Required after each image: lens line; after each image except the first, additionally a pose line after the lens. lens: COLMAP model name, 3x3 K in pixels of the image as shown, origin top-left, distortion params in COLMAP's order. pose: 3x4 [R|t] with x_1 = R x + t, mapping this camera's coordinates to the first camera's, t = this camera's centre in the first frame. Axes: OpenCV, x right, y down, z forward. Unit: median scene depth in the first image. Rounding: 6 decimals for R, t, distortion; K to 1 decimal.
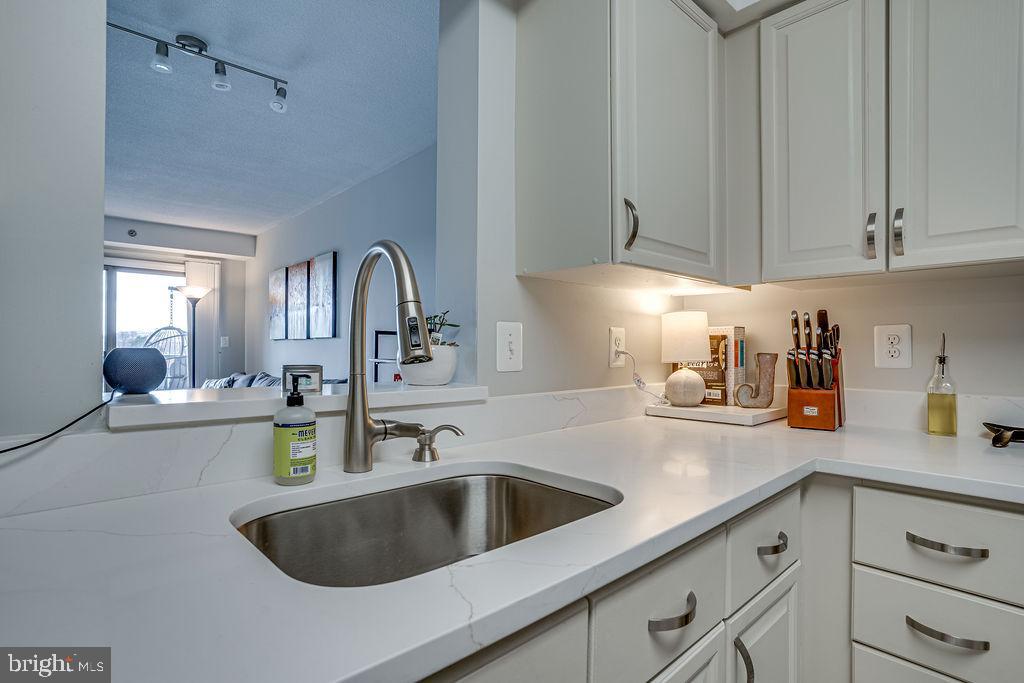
lens RADIAL K [[503.0, 0, 514.7], [0, 503.0, 349.5], [0, 0, 1]] dist [-0.033587, 0.002980]
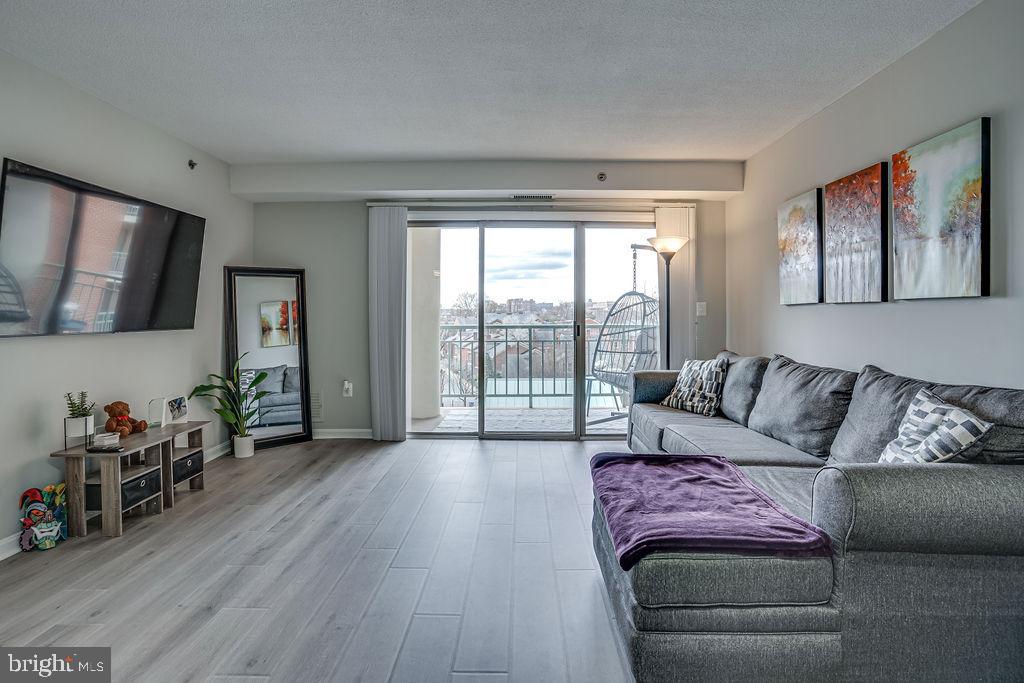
lens RADIAL K [[503.0, 0, 514.0], [0, 503.0, 326.0], [0, 0, 1]] dist [-0.033587, 0.002980]
pose [[0.720792, 0.015576, -0.692976, -0.263648], [-0.005433, 0.999844, 0.016823, -0.000787], [0.693130, -0.008361, 0.720764, 0.255781]]
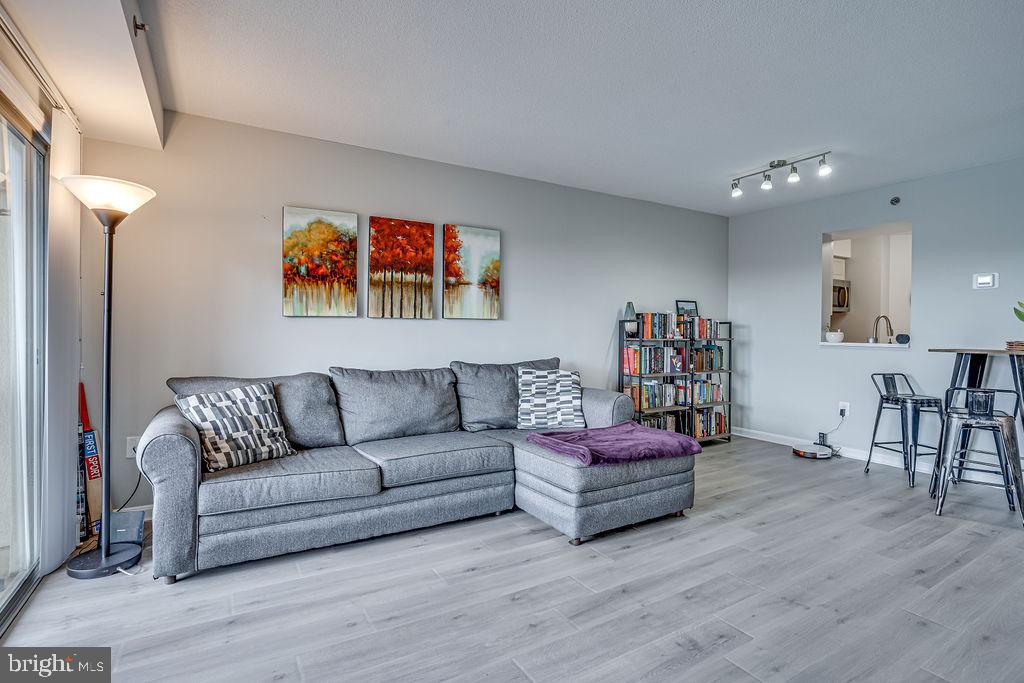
lens RADIAL K [[503.0, 0, 516.0], [0, 503.0, 339.1], [0, 0, 1]] dist [-0.033587, 0.002980]
pose [[0.219862, -0.011280, 0.975466, -0.952308], [0.005257, 0.999932, 0.010378, 0.003205], [-0.975517, 0.002846, 0.219906, 0.551303]]
